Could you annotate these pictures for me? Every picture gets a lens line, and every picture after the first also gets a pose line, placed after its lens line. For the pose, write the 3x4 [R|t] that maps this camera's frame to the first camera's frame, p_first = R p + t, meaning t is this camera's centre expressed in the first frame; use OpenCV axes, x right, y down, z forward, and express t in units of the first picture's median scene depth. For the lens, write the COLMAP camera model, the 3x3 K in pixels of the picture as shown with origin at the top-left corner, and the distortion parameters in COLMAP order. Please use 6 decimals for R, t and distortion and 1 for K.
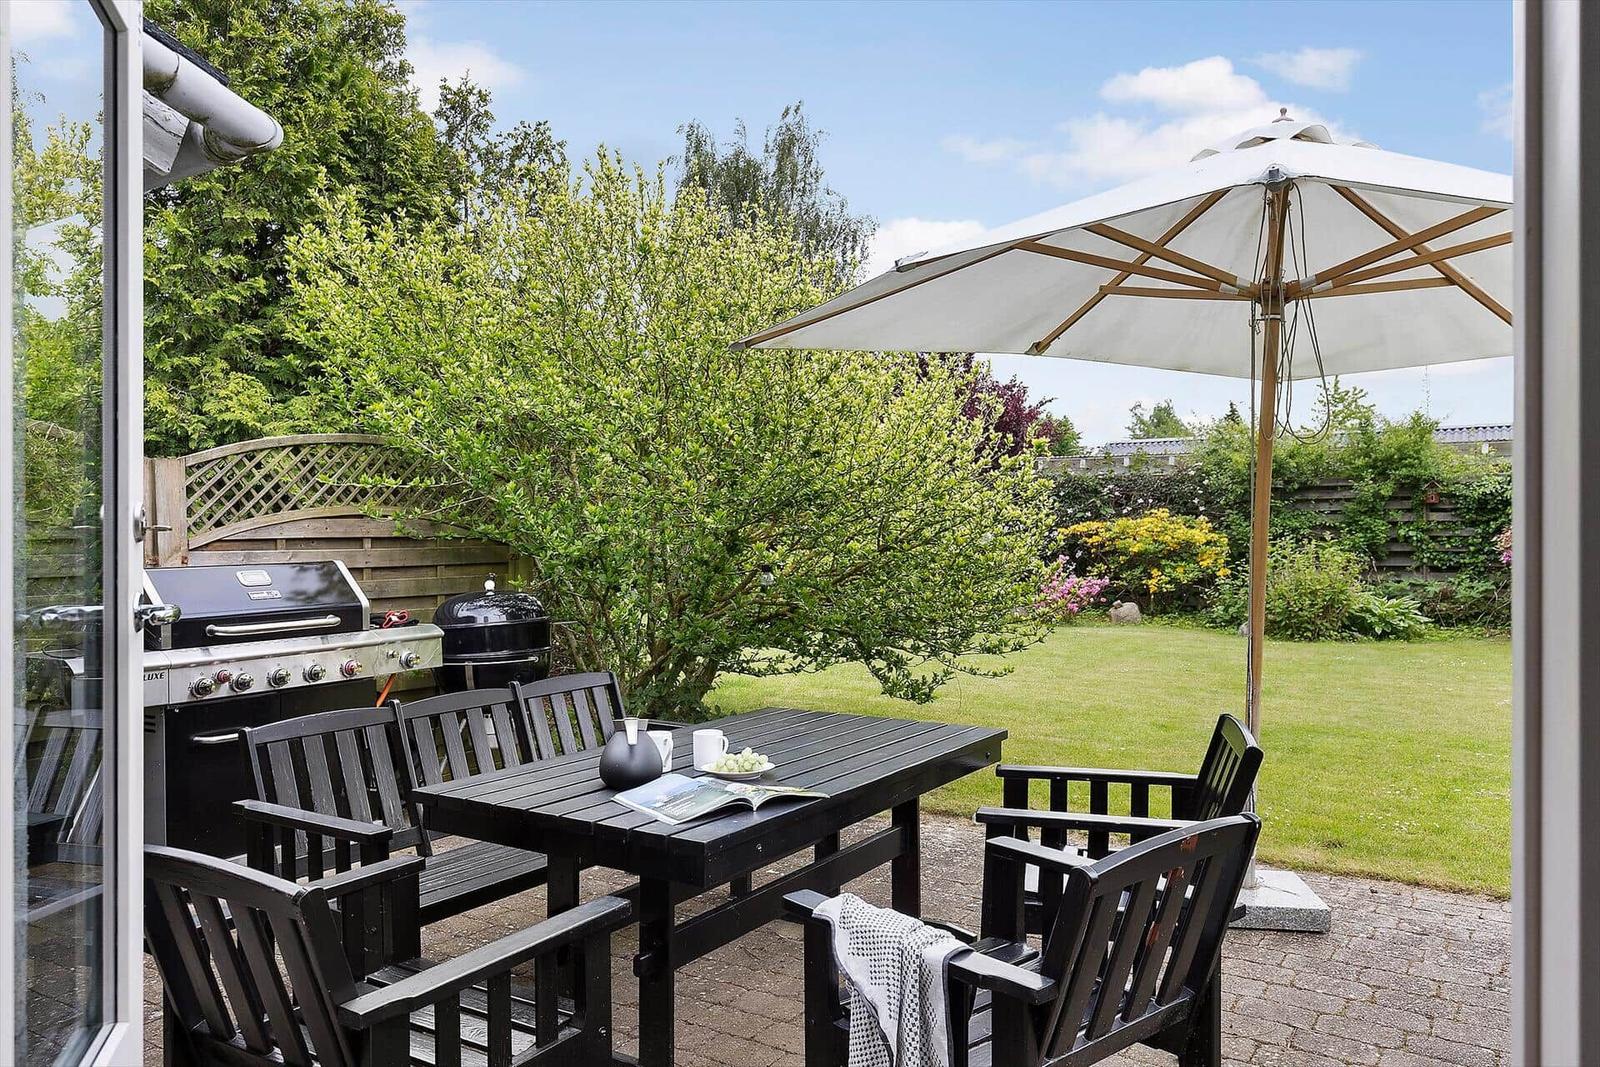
lens RADIAL K [[1098.7, 0, 772.1], [0, 1098.7, 543.7], [0, 0, 1]] dist [-0.001639, 0.000312]
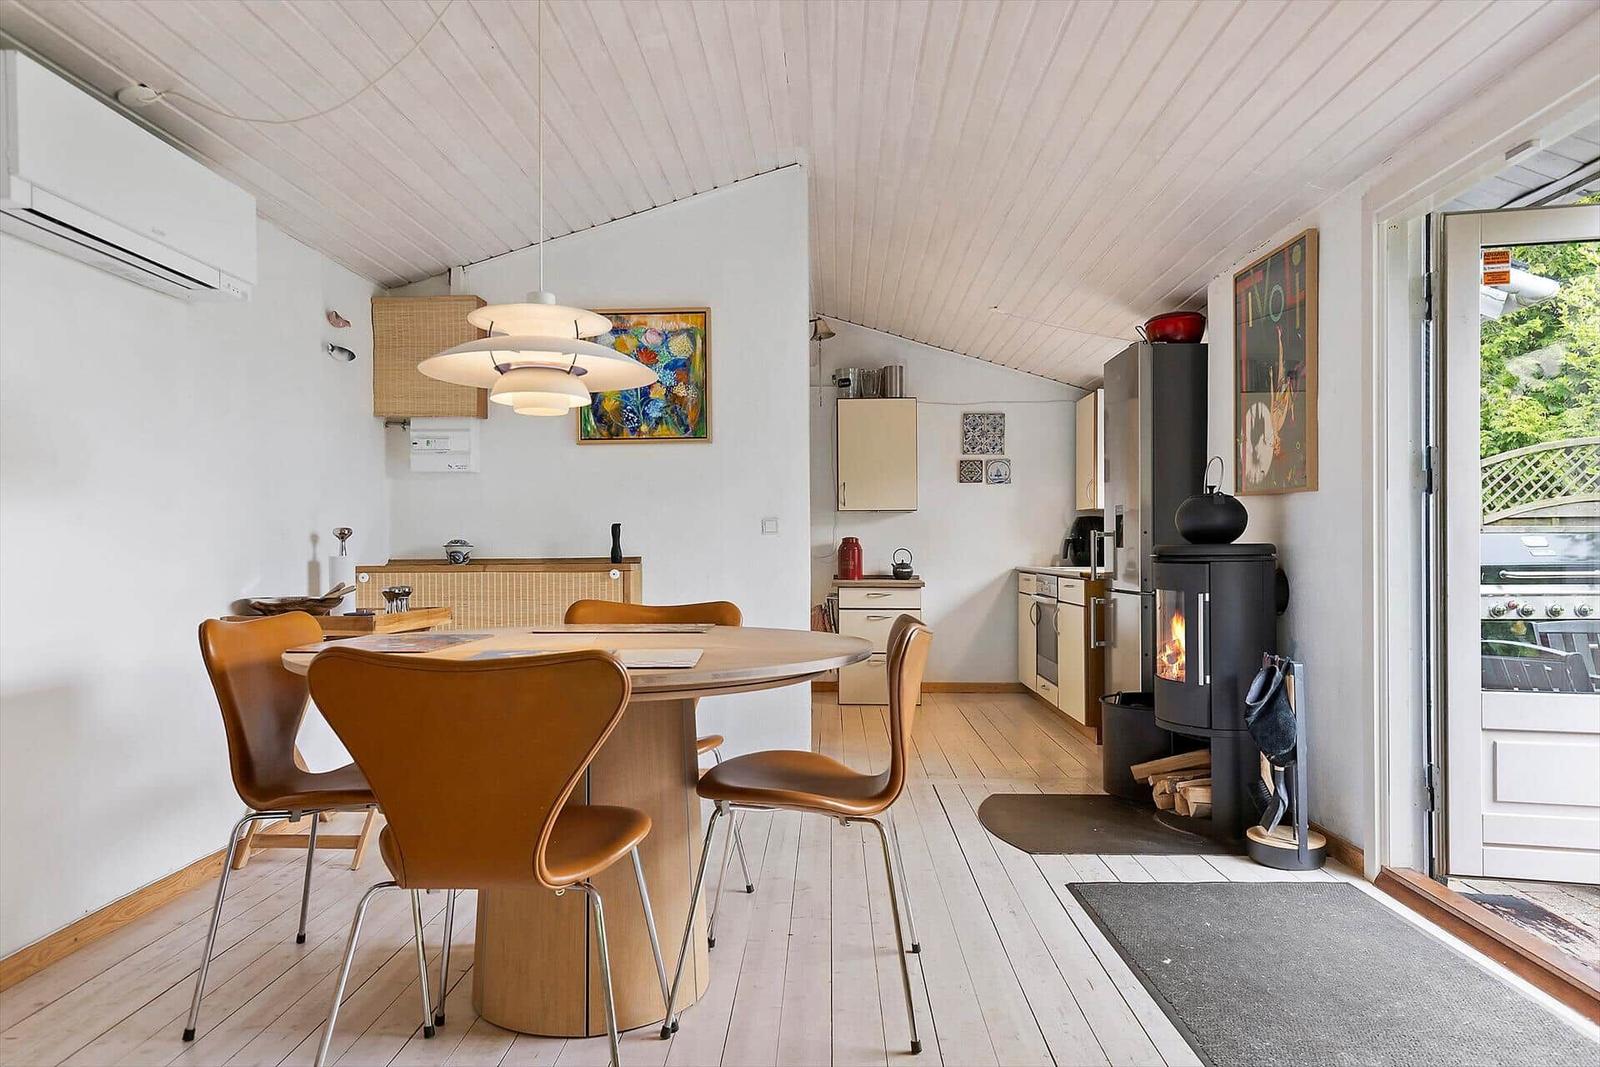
lens RADIAL K [[1098.7, 0, 772.1], [0, 1098.7, 543.7], [0, 0, 1]] dist [-0.001639, 0.000312]
pose [[0.511953, -0.001397, -0.859012, 0.210176], [-0.014982, 0.999832, -0.010556, 0.055161], [0.858883, 0.018274, 0.511846, -0.496135]]
